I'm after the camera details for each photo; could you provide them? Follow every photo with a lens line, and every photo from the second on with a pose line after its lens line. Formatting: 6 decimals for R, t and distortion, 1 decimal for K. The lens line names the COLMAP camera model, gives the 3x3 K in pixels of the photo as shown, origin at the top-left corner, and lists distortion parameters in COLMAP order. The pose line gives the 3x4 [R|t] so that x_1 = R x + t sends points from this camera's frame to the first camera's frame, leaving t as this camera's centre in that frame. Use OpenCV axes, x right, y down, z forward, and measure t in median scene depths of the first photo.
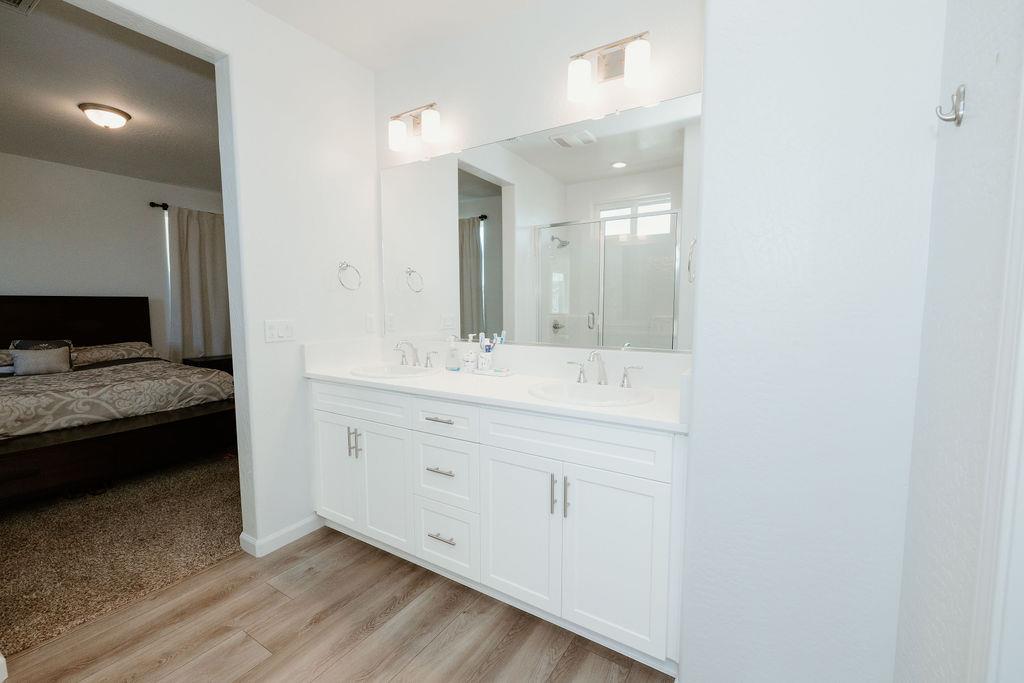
lens RADIAL K [[430.5, 0, 509.9], [0, 430.5, 339.7], [0, 0, 1]] dist [0.000905, -0.000384]
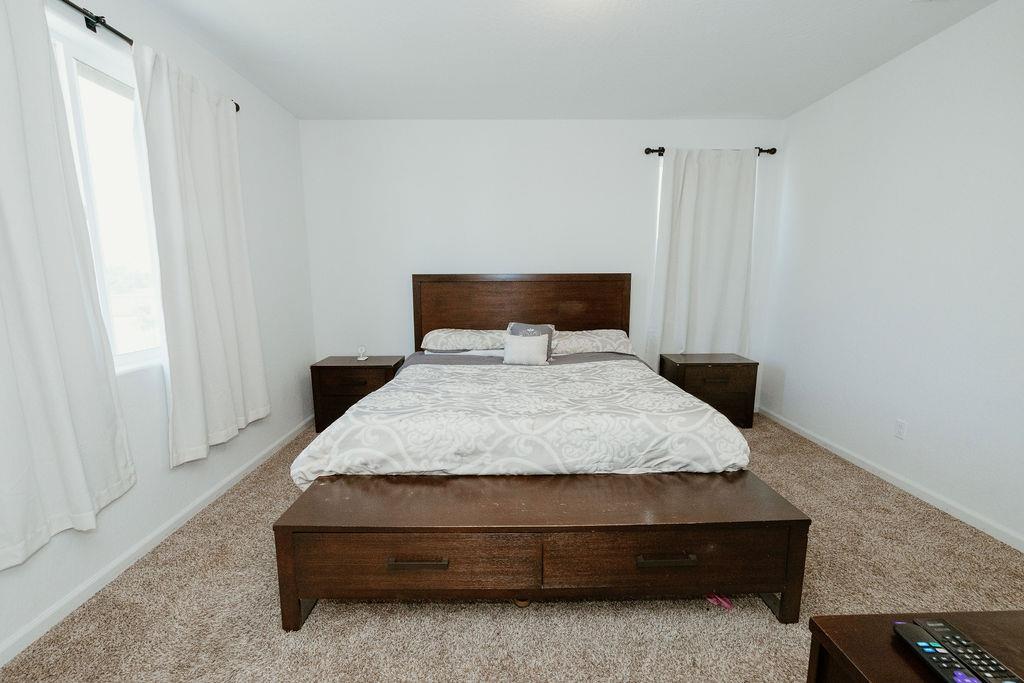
lens RADIAL K [[430.5, 0, 509.9], [0, 430.5, 339.7], [0, 0, 1]] dist [0.000905, -0.000384]
pose [[0.547040, 0.122771, -0.828054, -0.443256], [-0.066186, 0.992433, 0.103418, -0.067925], [0.834486, -0.001768, 0.551027, 0.572675]]
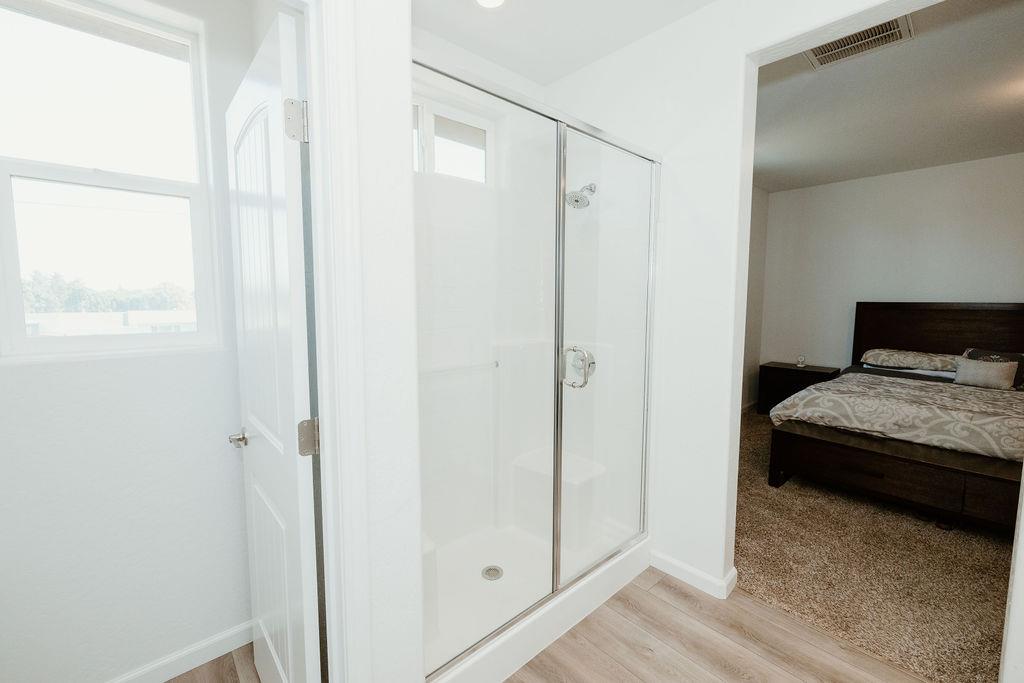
lens RADIAL K [[430.5, 0, 509.9], [0, 430.5, 339.7], [0, 0, 1]] dist [0.000905, -0.000384]
pose [[-0.271766, 0.097547, -0.957407, 0.111354], [-0.081219, 0.988976, 0.123818, -0.064975], [0.958930, 0.111409, -0.260847, 0.279551]]
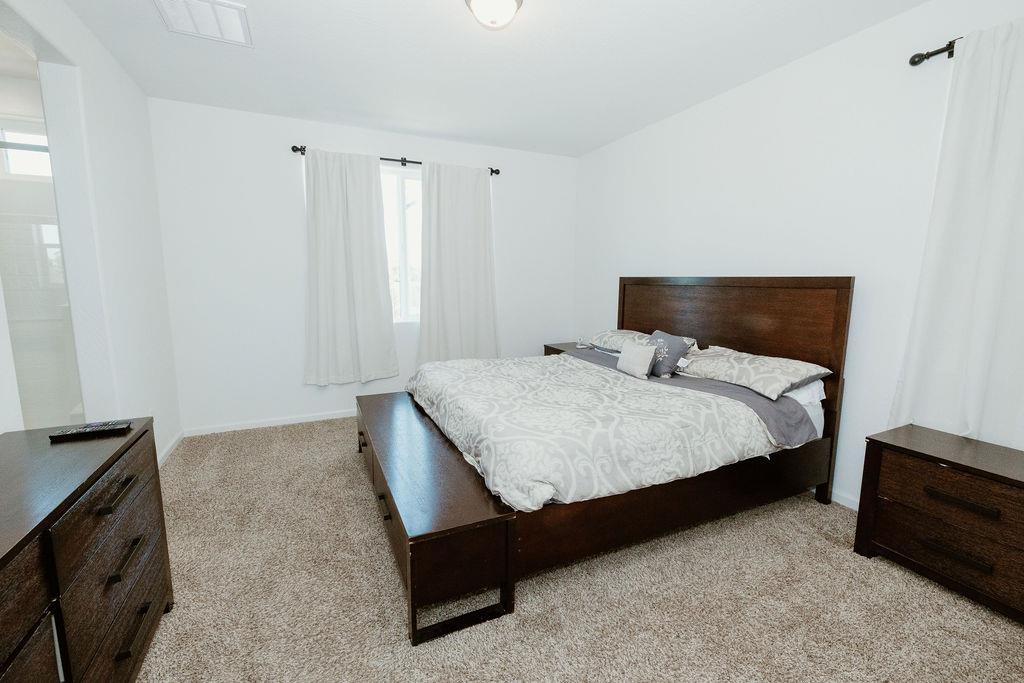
lens RADIAL K [[430.5, 0, 509.9], [0, 430.5, 339.7], [0, 0, 1]] dist [0.000905, -0.000384]
pose [[-0.538738, 0.118874, -0.834044, -0.337045], [-0.075058, 0.979286, 0.188058, -0.138736], [0.839123, 0.163916, -0.518656, 1.416142]]
